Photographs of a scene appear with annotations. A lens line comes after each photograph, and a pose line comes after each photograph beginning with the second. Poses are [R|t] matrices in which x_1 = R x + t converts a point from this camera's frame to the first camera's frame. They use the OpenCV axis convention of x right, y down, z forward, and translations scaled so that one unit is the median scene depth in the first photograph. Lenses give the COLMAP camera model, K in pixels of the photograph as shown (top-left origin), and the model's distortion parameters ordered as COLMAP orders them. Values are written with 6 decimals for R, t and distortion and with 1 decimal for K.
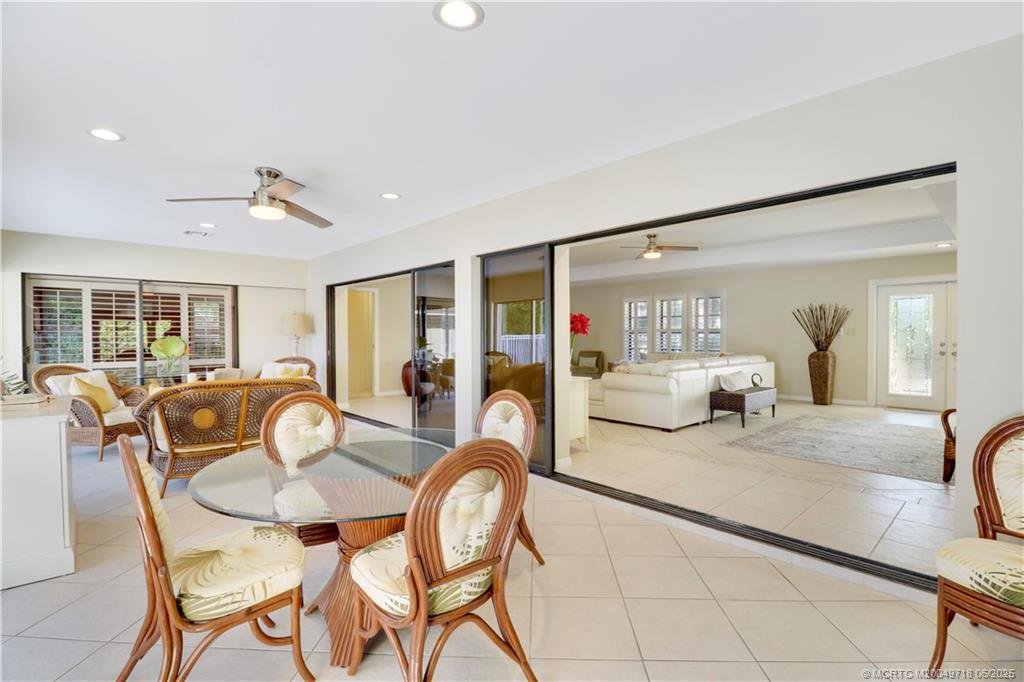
lens RADIAL K [[474.1, 0, 510.7], [0, 474.1, 343.7], [0, 0, 1]] dist [-0.005963, -0.004275]
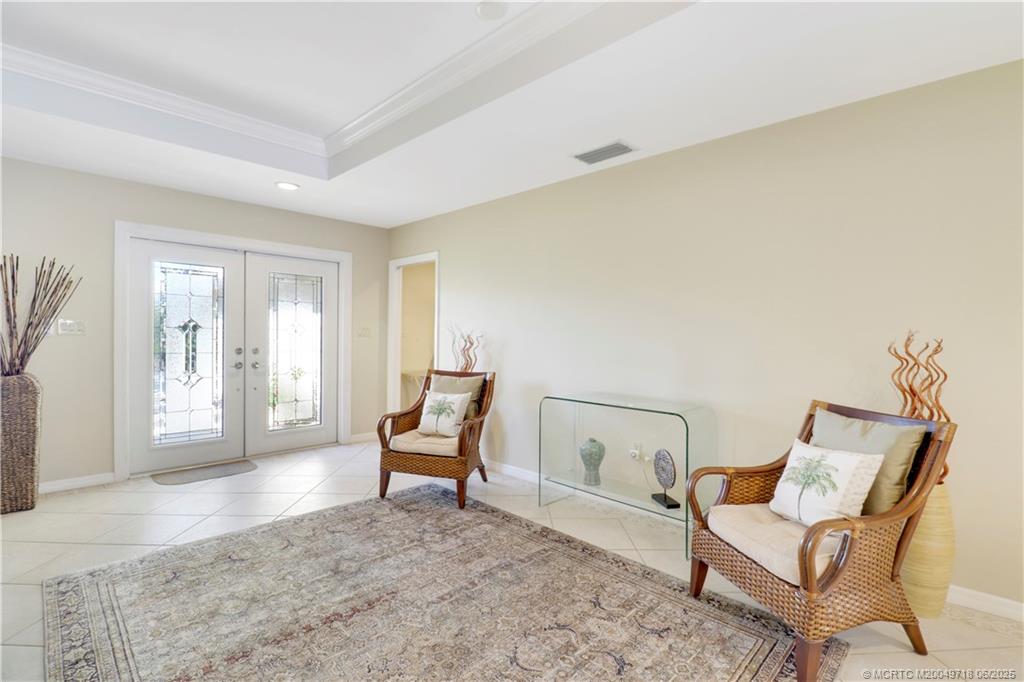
lens RADIAL K [[474.1, 0, 518.2], [0, 474.1, 340.6], [0, 0, 1]] dist [-0.005963, -0.004275]
pose [[-0.054209, -0.010794, 0.998471, 0.266178], [-0.000137, 0.999942, 0.010803, -0.018239], [-0.998530, 0.000449, -0.054207, 0.642933]]
